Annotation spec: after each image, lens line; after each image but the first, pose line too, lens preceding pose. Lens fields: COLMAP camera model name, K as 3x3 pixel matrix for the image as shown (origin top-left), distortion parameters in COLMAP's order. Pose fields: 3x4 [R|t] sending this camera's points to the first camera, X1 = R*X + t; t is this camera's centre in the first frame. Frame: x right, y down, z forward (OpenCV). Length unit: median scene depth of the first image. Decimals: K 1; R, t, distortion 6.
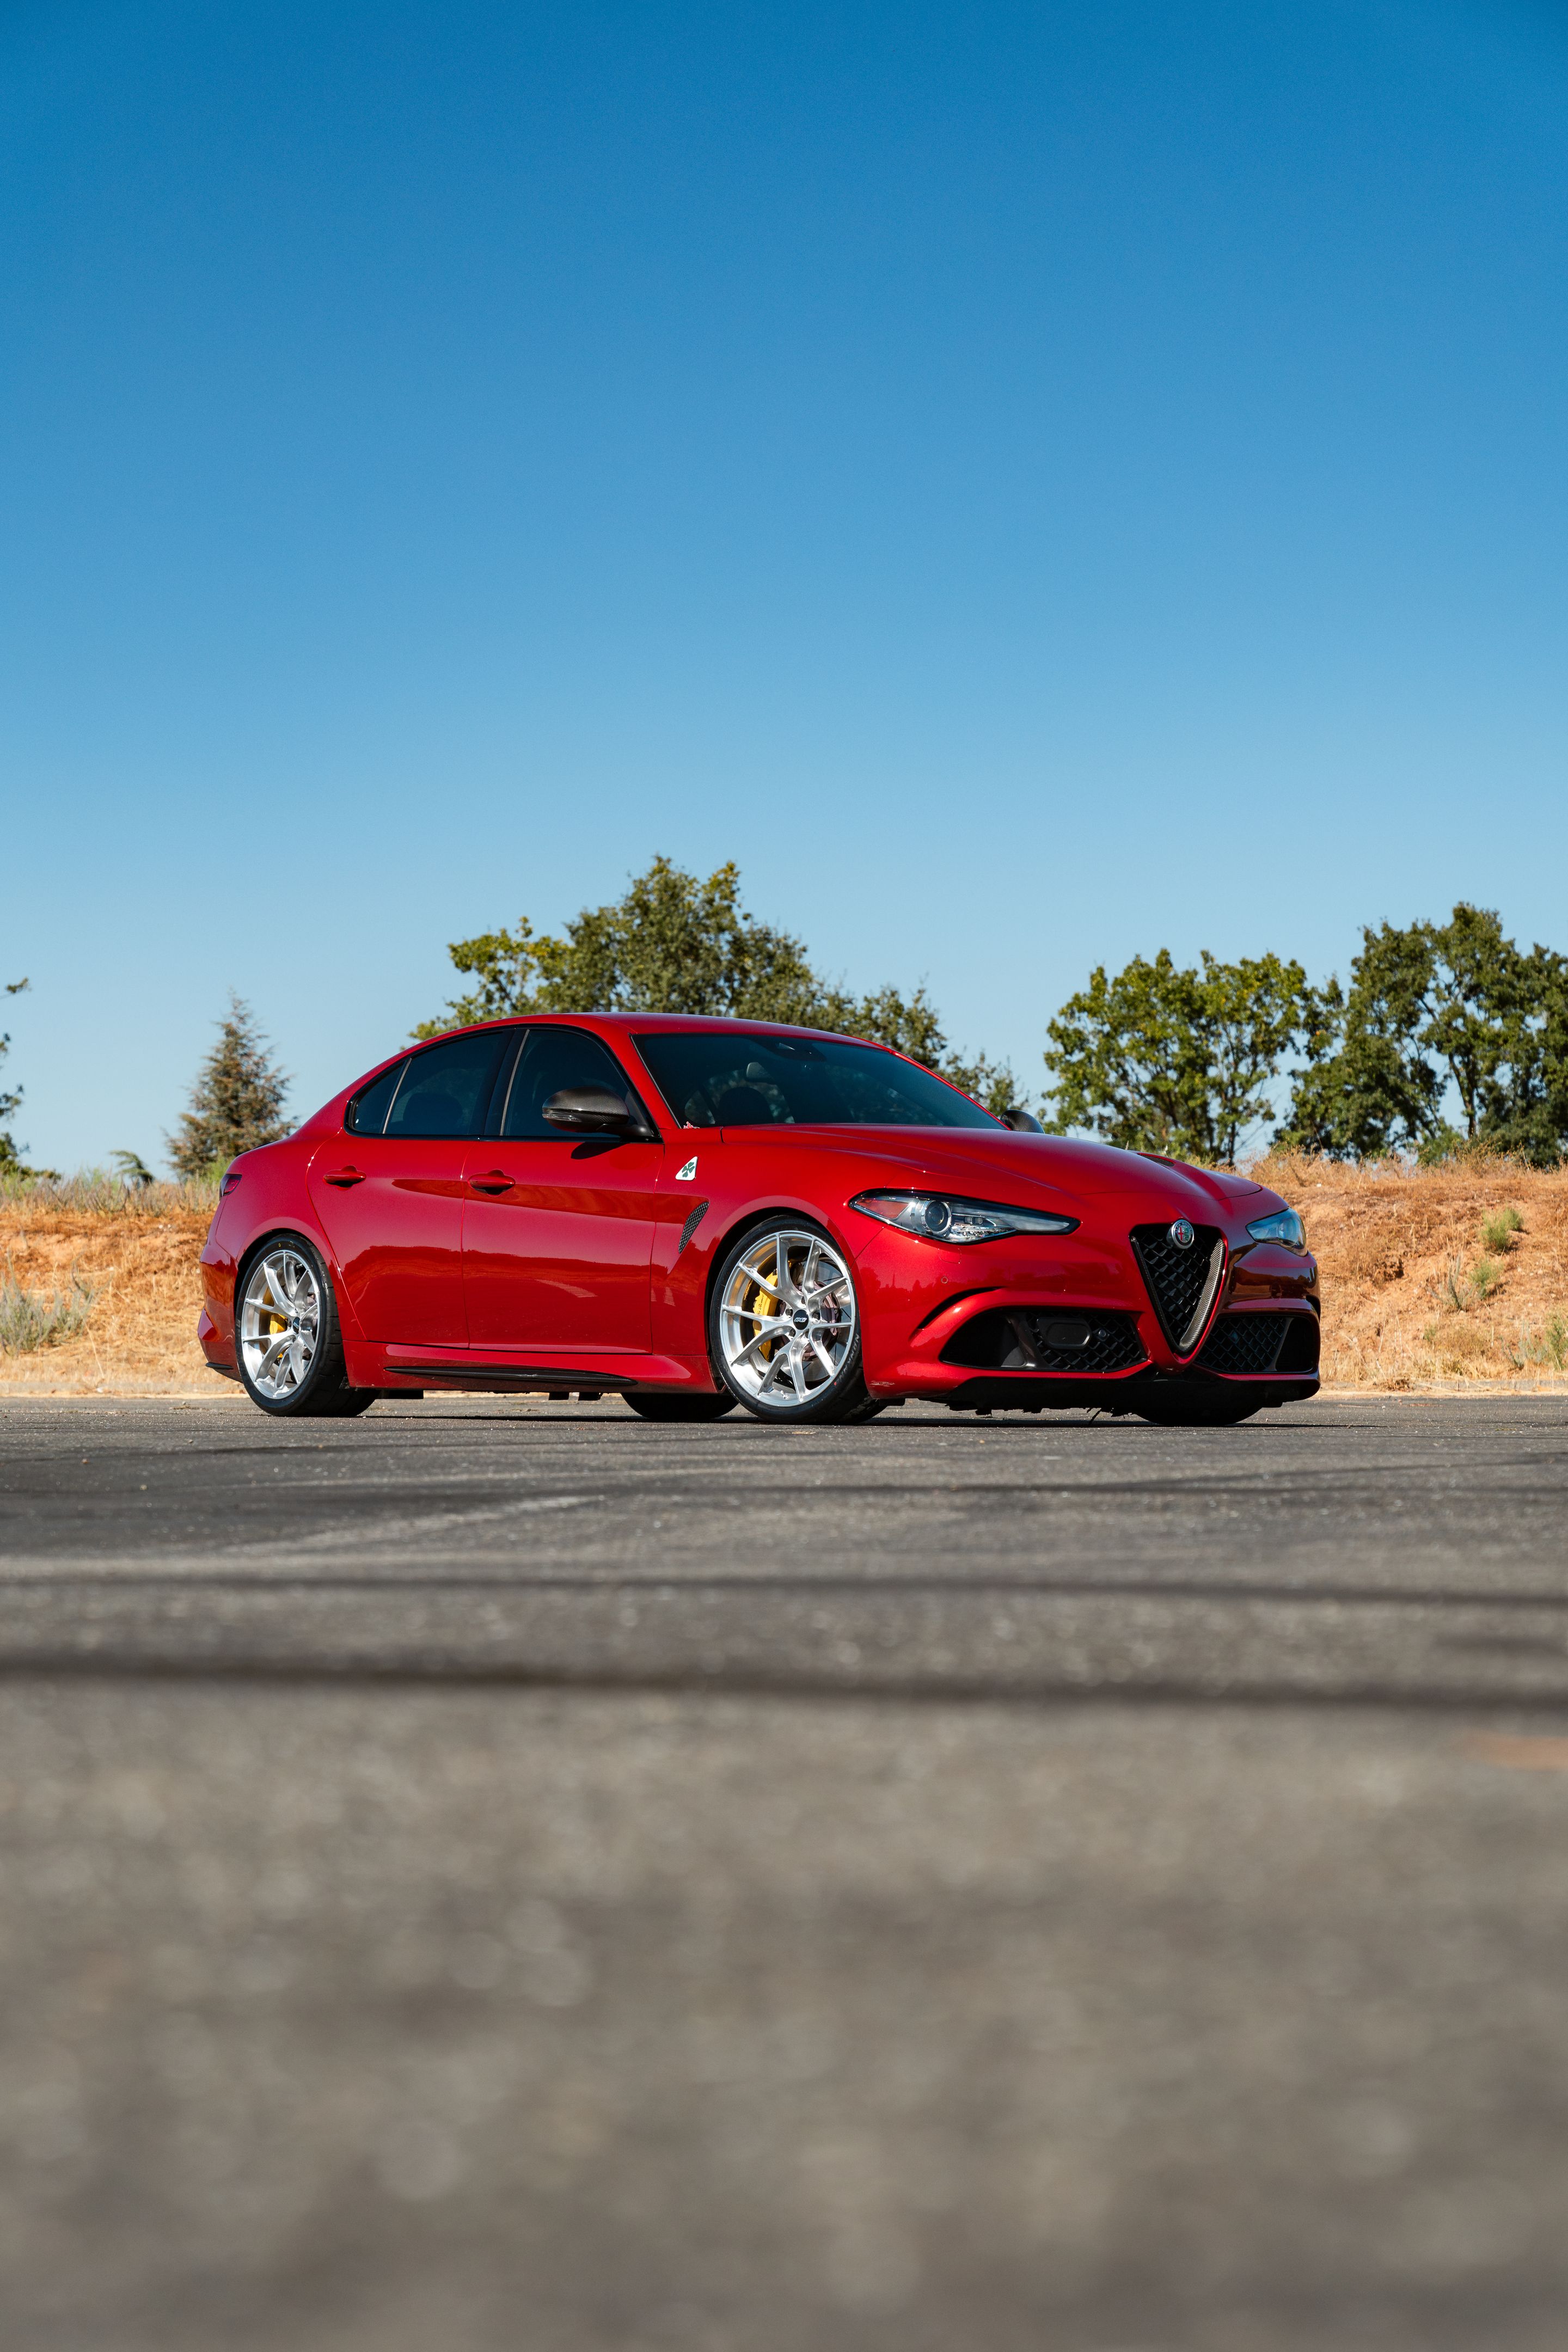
lens RADIAL K [[5791.3, 0, 784.0], [0, 5791.3, 1176.0], [0, 0, 1]] dist [0.067960, -0.696803]
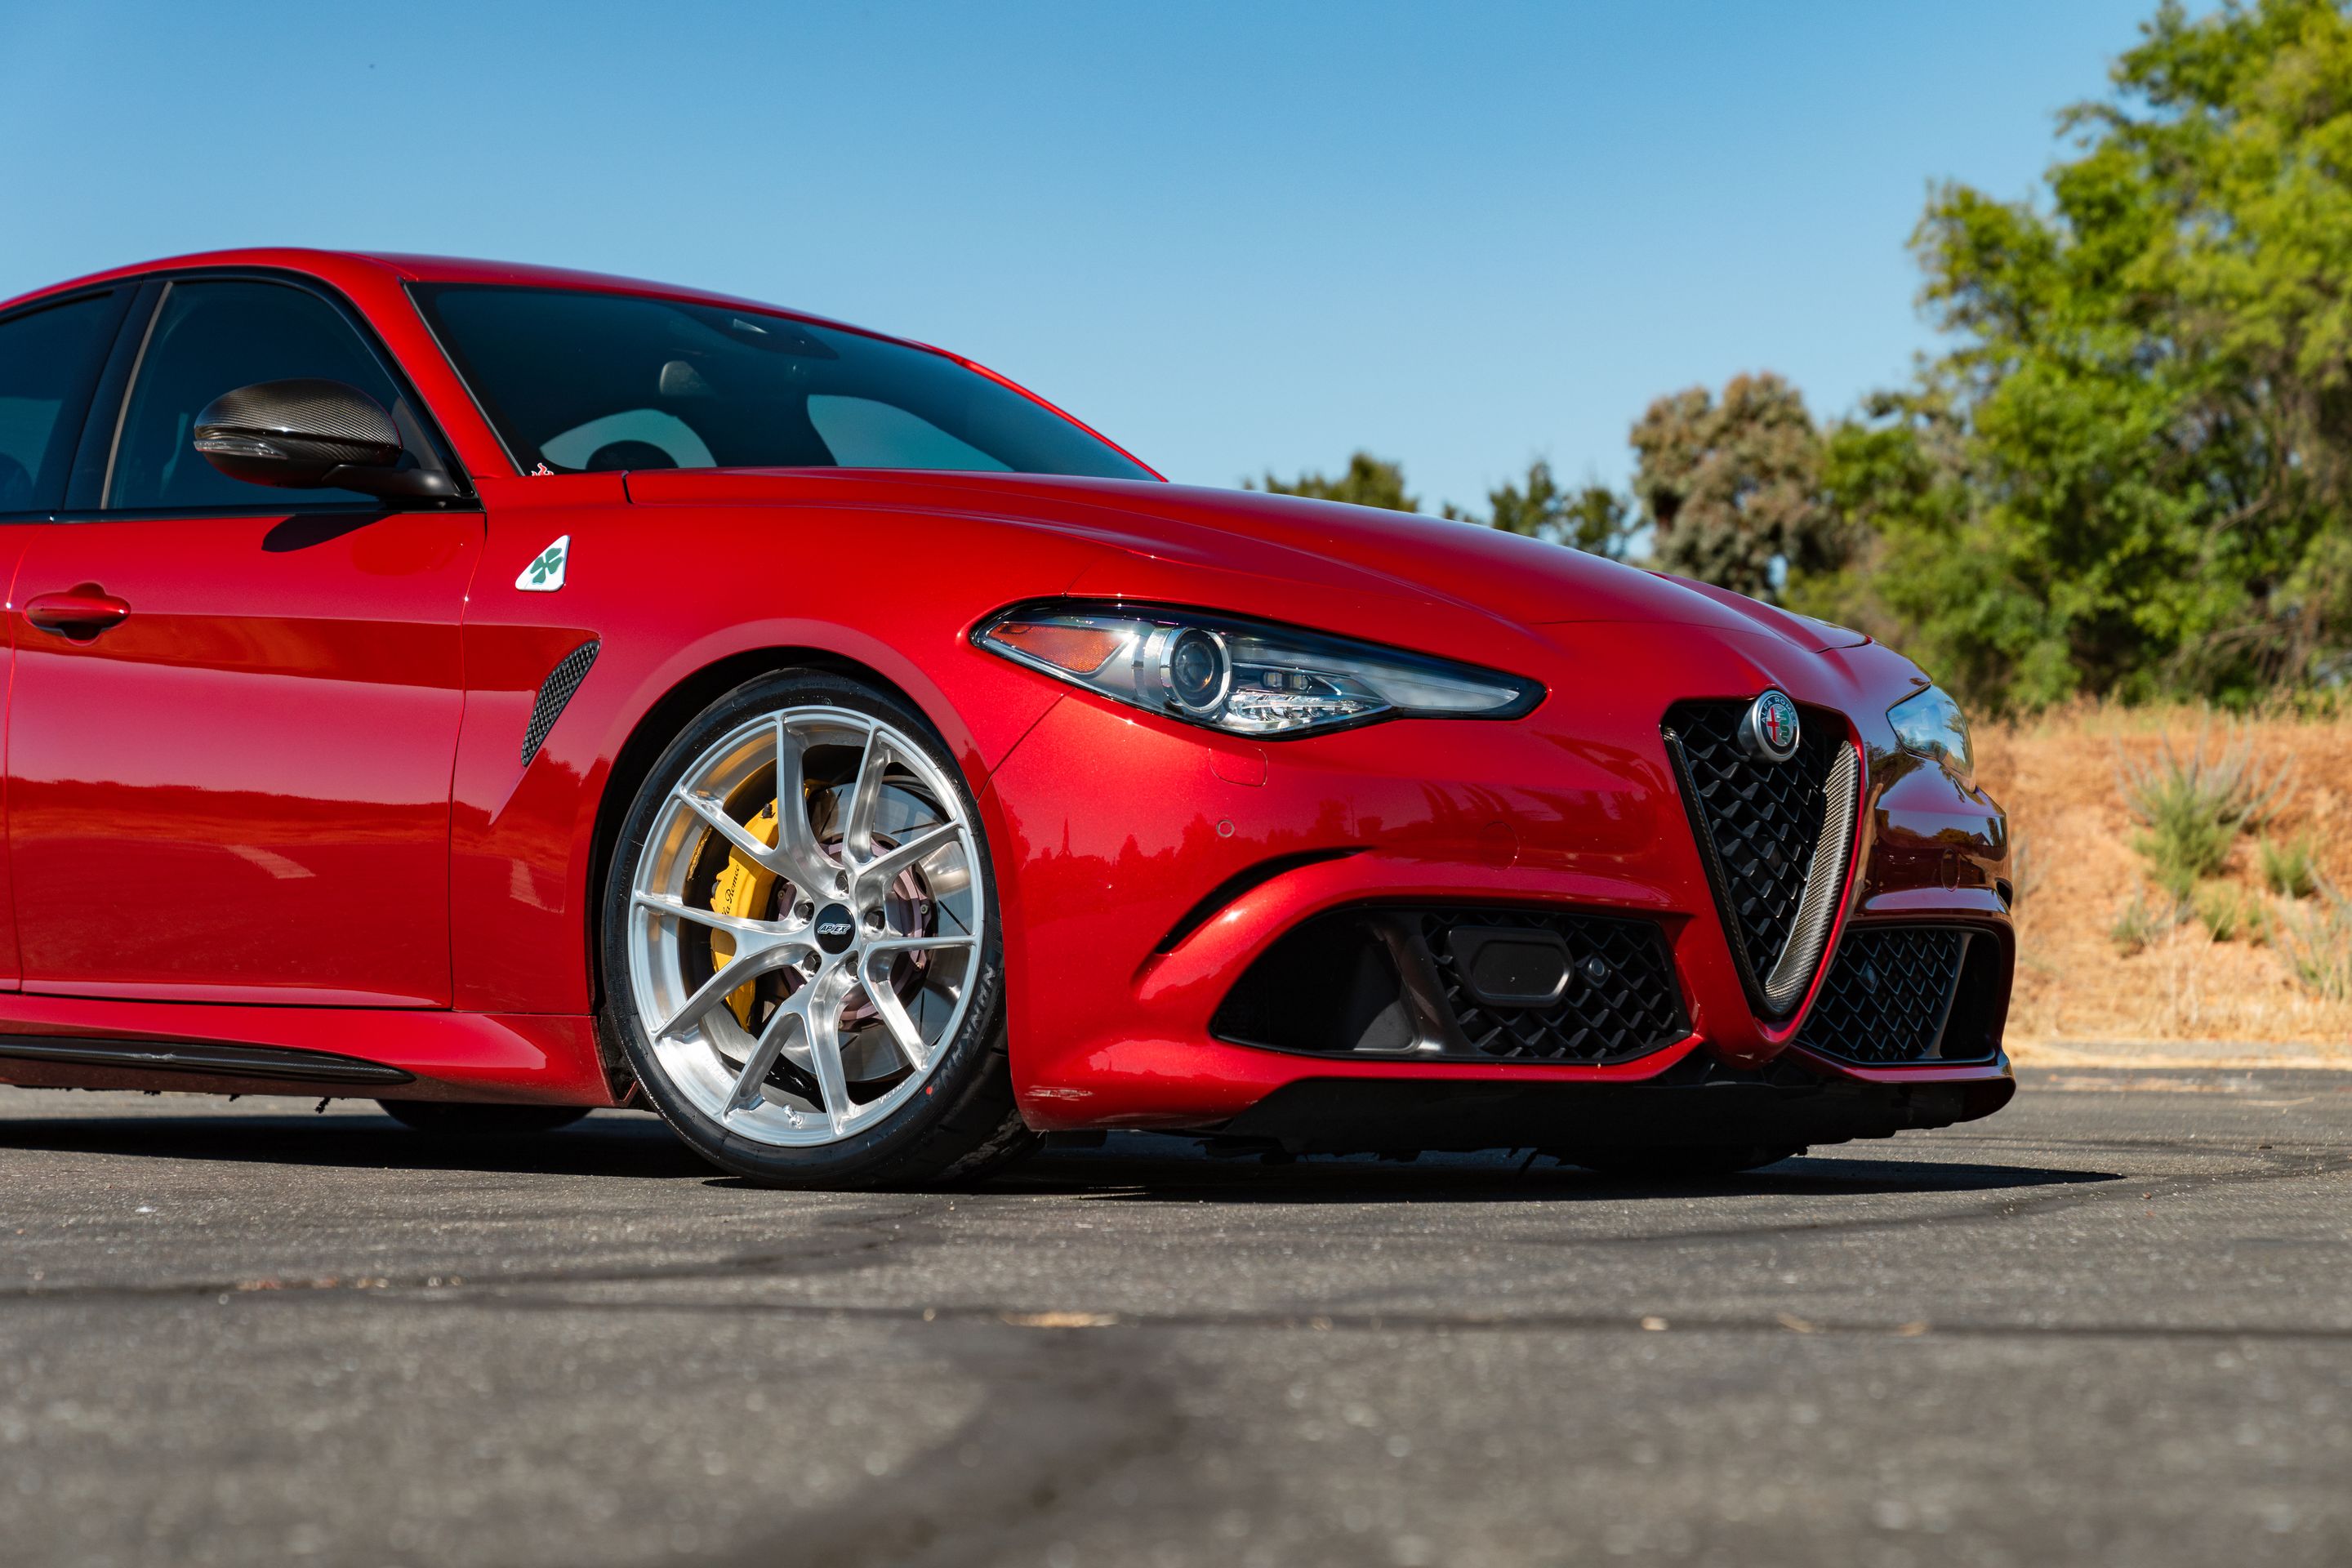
lens RADIAL K [[5791.3, 0, 1176.0], [0, 5791.3, 784.0], [0, 0, 1]] dist [0.067960, -0.696803]
pose [[0.993193, 0.010250, 0.116026, -0.020141], [-0.009834, 0.999943, -0.004157, 0.016091], [-0.116062, 0.002988, 0.993237, 0.593505]]
